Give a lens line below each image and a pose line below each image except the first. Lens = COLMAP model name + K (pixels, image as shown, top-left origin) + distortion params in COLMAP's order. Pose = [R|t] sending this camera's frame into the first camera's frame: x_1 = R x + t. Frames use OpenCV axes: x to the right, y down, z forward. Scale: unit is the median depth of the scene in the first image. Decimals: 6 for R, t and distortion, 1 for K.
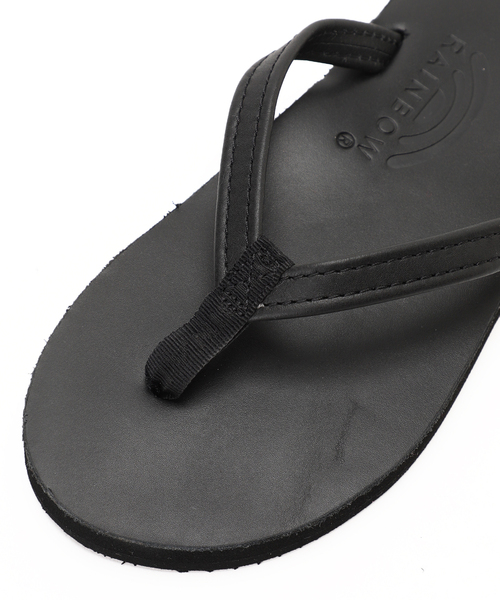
lens RADIAL K [[1872.1, 0, 250.0], [0, 1872.1, 300.0], [0, 0, 1]] dist [-0.149195, -1.189356]
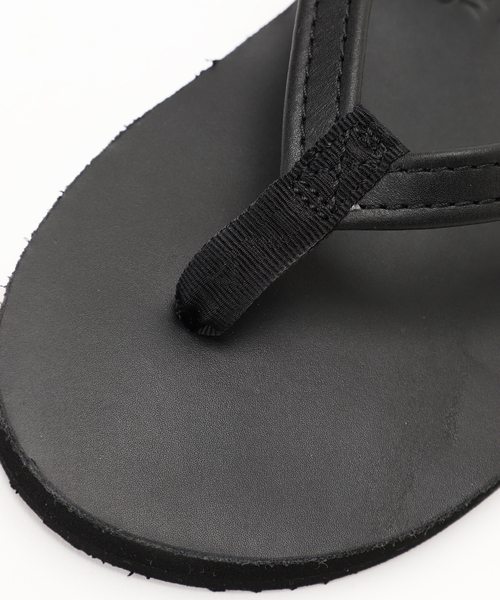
lens RADIAL K [[1873.5, 0, 250.0], [0, 1873.5, 300.0], [0, 0, 1]] dist [-0.040747, 0.790159]
pose [[0.994075, 0.060070, 0.090588, -0.091545], [-0.062484, 0.997756, 0.024054, 0.022905], [-0.088940, -0.029571, 0.995598, 0.321699]]
